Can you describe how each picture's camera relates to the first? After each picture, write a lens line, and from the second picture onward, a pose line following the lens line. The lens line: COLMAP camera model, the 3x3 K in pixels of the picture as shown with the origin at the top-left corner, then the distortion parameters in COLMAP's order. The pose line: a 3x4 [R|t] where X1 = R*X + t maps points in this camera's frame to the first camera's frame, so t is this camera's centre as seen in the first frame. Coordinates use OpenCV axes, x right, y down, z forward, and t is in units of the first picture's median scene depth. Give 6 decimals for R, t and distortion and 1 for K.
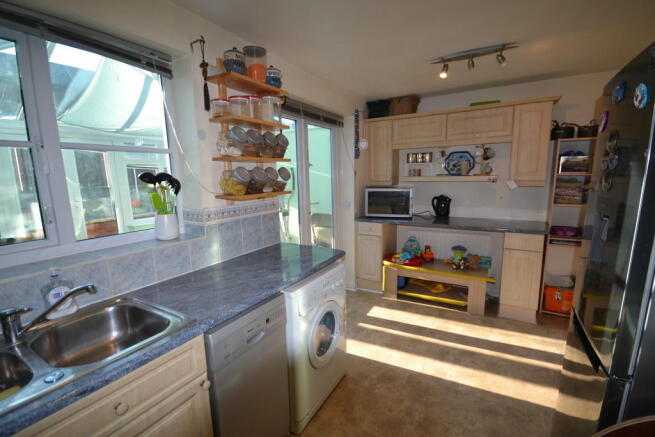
lens RADIAL K [[288.3, 0, 327.5], [0, 288.3, 218.5], [0, 0, 1]] dist [-0.000370, 0.000090]
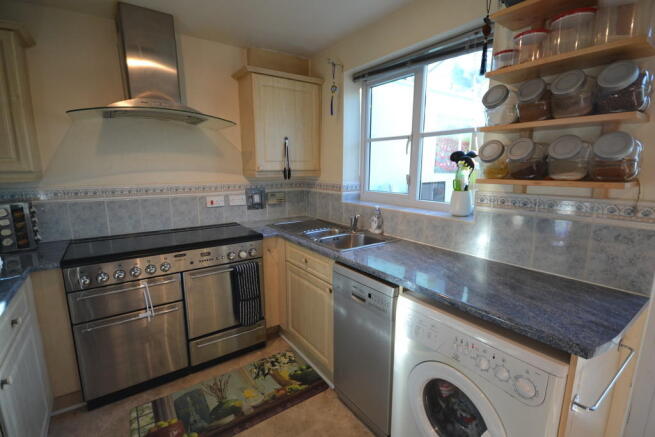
lens RADIAL K [[303.5, 0, 327.5], [0, 303.5, 218.5], [0, 0, 1]] dist [0.000852, -0.000708]
pose [[-0.399996, 0.176547, -0.899352, 0.577657], [-0.133327, 0.959625, 0.247677, -0.116172], [0.906768, 0.218978, -0.360307, 0.887695]]
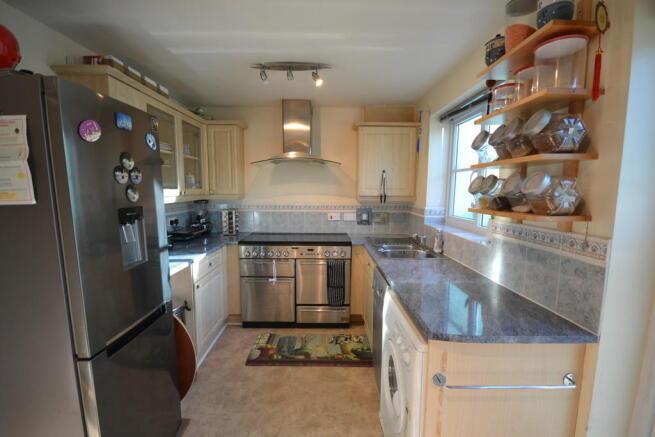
lens RADIAL K [[288.3, 0, 327.5], [0, 288.3, 218.5], [0, 0, 1]] dist [-0.000370, 0.000090]
pose [[-0.849141, 0.068629, -0.523689, 0.526132], [-0.072106, 0.967175, 0.243665, -0.220192], [0.523222, 0.244667, -0.816319, 1.417603]]
